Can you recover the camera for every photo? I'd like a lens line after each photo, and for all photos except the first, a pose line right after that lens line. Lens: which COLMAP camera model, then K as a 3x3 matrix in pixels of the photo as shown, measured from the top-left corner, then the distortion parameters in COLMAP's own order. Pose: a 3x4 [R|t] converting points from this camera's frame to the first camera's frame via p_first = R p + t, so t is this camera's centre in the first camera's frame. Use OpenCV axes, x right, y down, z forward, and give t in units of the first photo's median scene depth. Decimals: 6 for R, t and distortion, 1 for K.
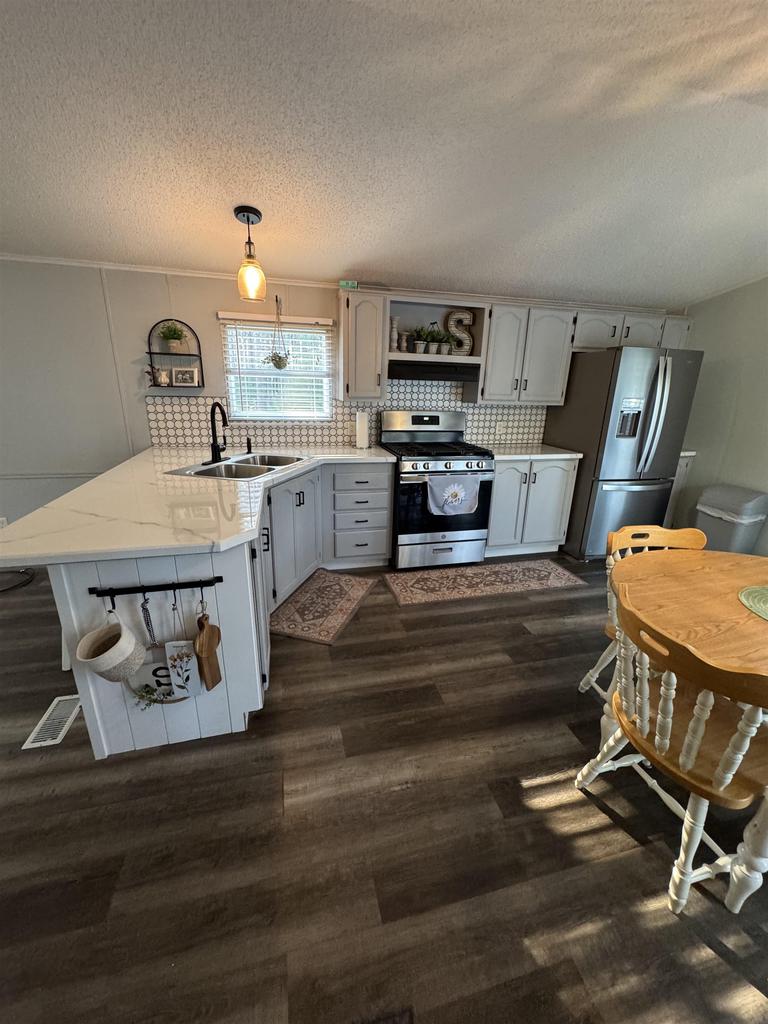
lens RADIAL K [[408.4, 0, 384.9], [0, 408.4, 512.7], [0, 0, 1]] dist [-0.008283, -0.000053]
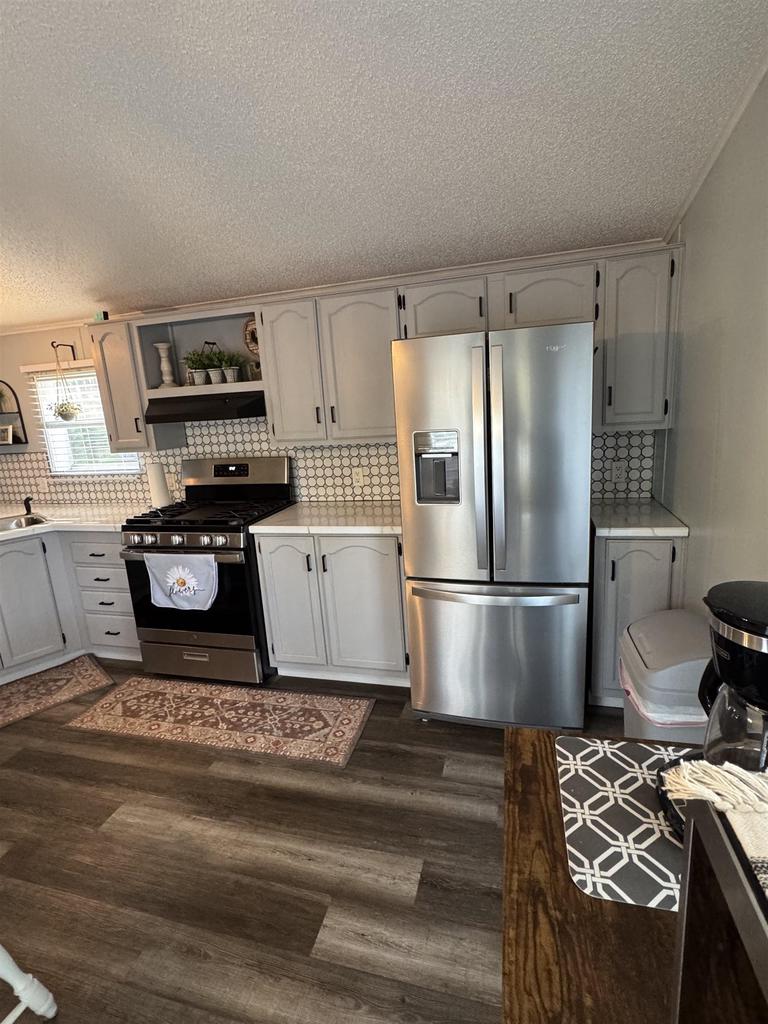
lens RADIAL K [[501.4, 0, 380.6], [0, 501.4, 510.7], [0, 0, 1]] dist [0.001058, 0.000162]
pose [[0.863774, 0.026145, -0.503201, 0.864197], [-0.065759, 0.995961, -0.061131, -0.129873], [0.499571, 0.085893, 0.862004, 0.403081]]
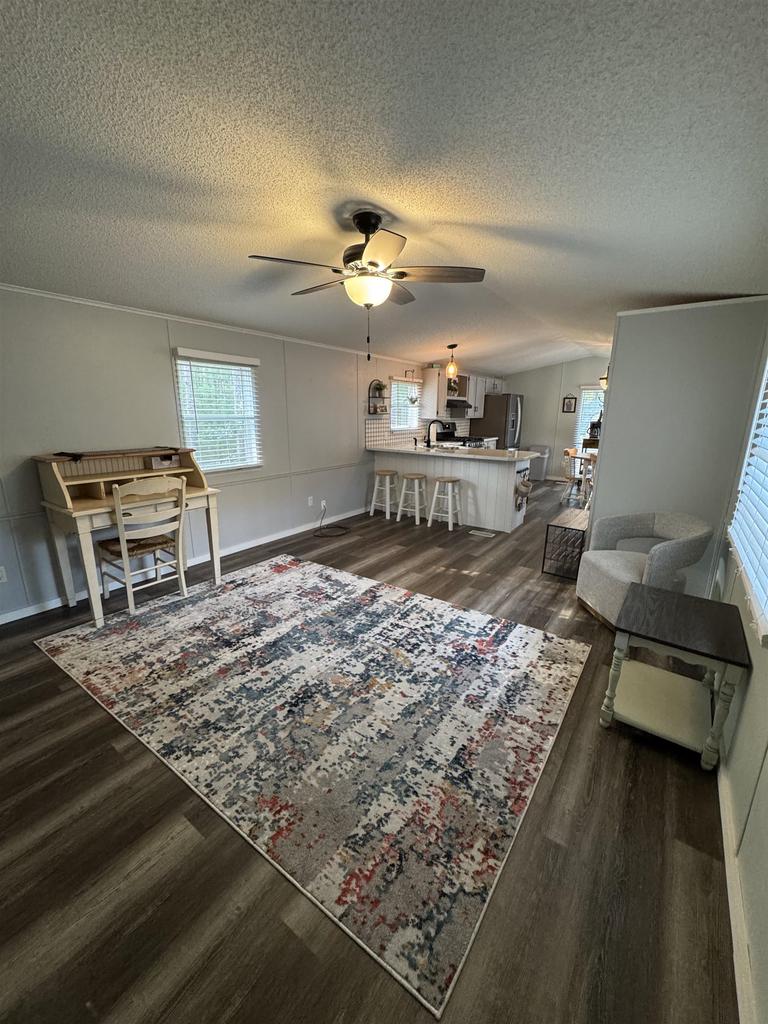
lens RADIAL K [[408.4, 0, 384.0], [0, 408.4, 510.6], [0, 0, 1]] dist [-0.008283, -0.000053]
pose [[0.760682, -0.180090, 0.623643, -1.707869], [0.211388, 0.977100, 0.024319, 0.087064], [-0.613741, 0.113331, 0.781331, -0.442048]]
